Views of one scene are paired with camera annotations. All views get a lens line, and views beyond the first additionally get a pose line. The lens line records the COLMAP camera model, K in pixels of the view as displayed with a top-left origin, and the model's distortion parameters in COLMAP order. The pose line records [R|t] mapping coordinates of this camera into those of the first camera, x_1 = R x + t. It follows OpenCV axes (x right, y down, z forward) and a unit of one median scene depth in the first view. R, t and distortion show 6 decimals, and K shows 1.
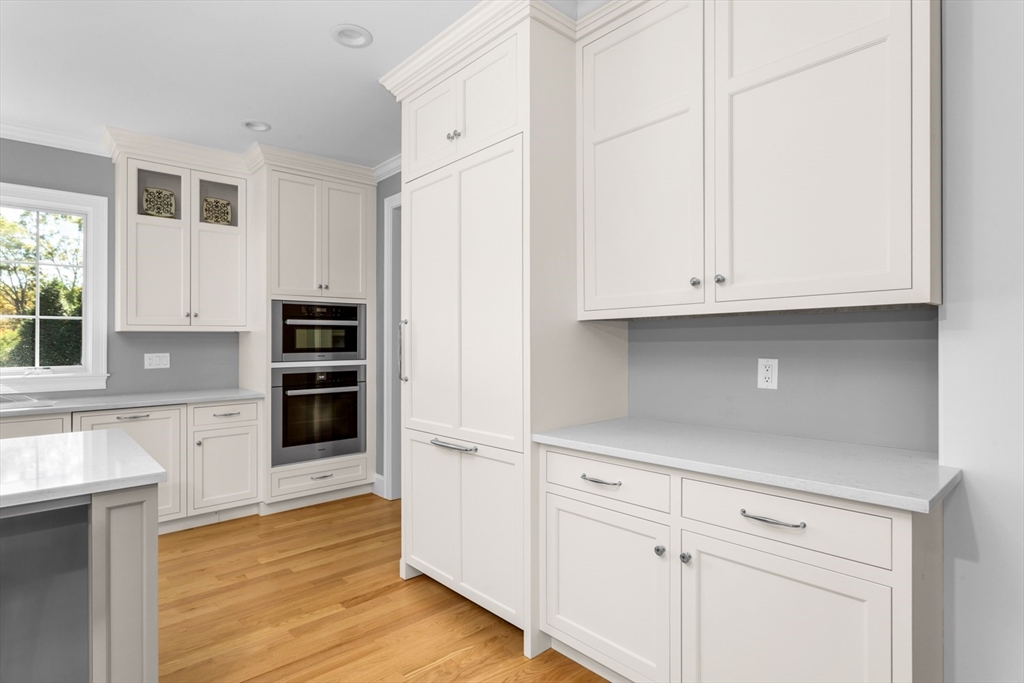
lens RADIAL K [[525.8, 0, 512.0], [0, 525.8, 341.5], [0, 0, 1]] dist [-0.000021, 0.000212]
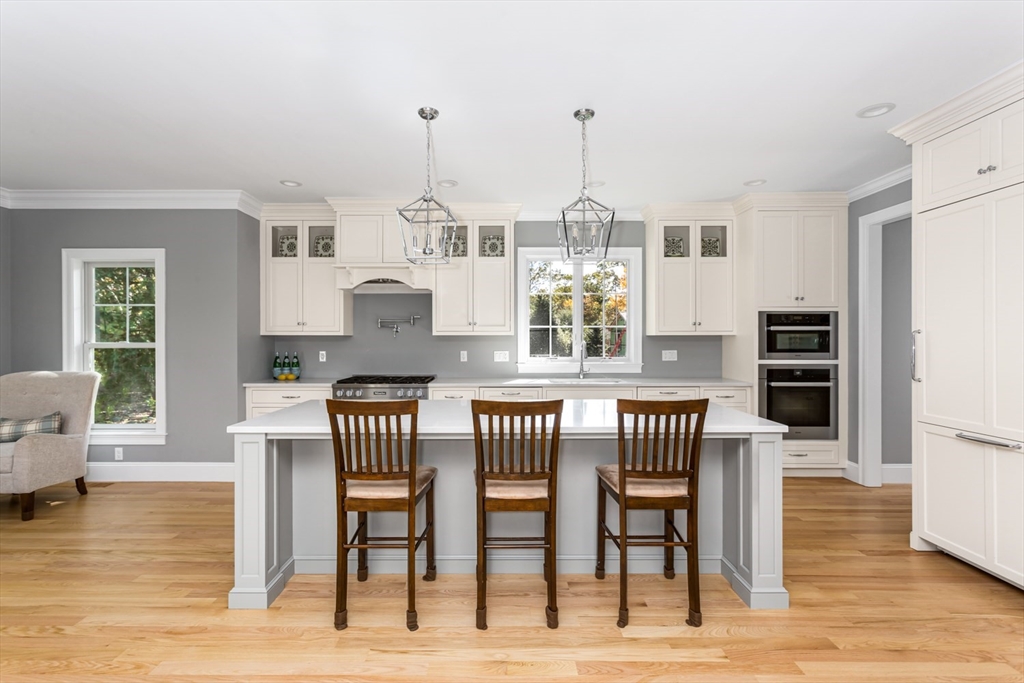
lens RADIAL K [[488.9, 0, 498.1], [0, 488.9, 337.3], [0, 0, 1]] dist [0.000122, 0.000069]
pose [[0.734344, 0.005311, -0.678757, -0.110155], [-0.004482, 0.999986, 0.002975, -0.016101], [0.678763, 0.000858, 0.734357, -0.318697]]
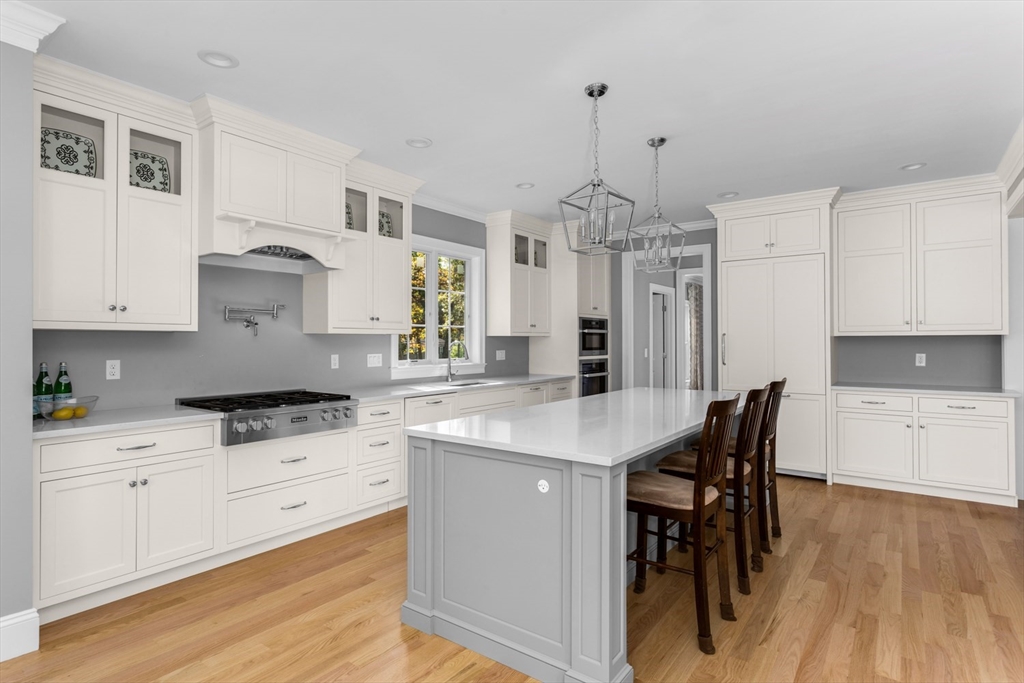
lens RADIAL K [[535.3, 0, 510.5], [0, 535.3, 330.8], [0, 0, 1]] dist [-0.000125, -0.000179]
pose [[0.981968, 0.011812, 0.188680, -0.961088], [-0.008149, 0.999763, -0.020176, -0.003210], [-0.188874, 0.018275, 0.981831, -0.553453]]
